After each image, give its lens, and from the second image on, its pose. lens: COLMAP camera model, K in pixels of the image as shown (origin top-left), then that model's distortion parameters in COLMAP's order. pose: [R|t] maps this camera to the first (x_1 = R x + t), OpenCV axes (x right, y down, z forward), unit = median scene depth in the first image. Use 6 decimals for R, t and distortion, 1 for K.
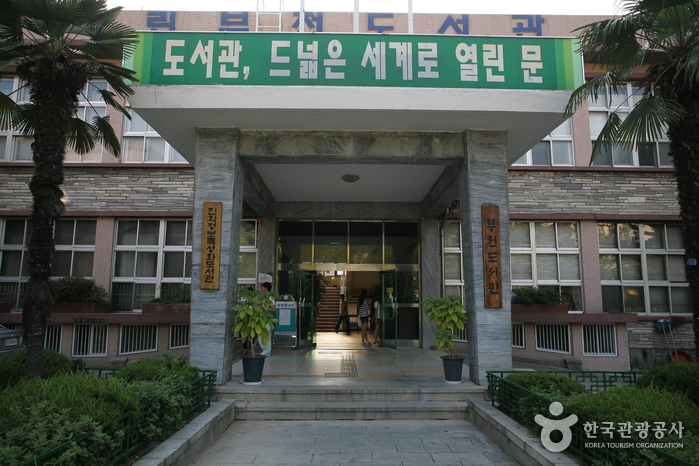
lens RADIAL K [[493.9, 0, 349.5], [0, 493.9, 233.0], [0, 0, 1]] dist [0.001842, 0.000366]
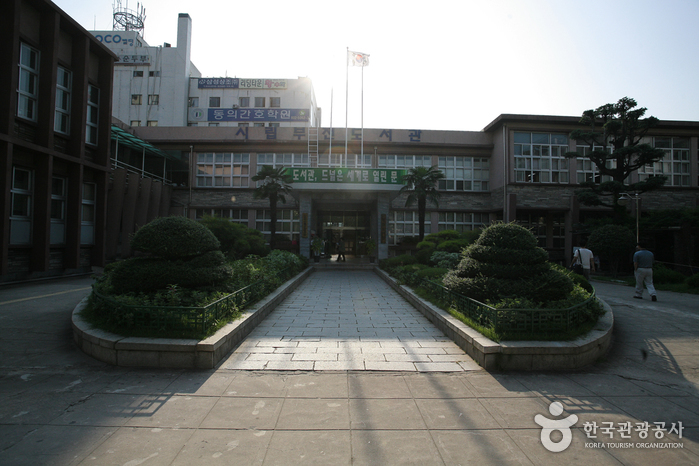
lens RADIAL K [[344.2, 0, 349.5], [0, 344.2, 233.0], [0, 0, 1]] dist [-0.000049, -0.000004]
pose [[0.999901, 0.007964, 0.011637, 0.015540], [-0.009247, 0.993359, 0.114688, -0.220968], [-0.010646, -0.114784, 0.993333, -1.572224]]
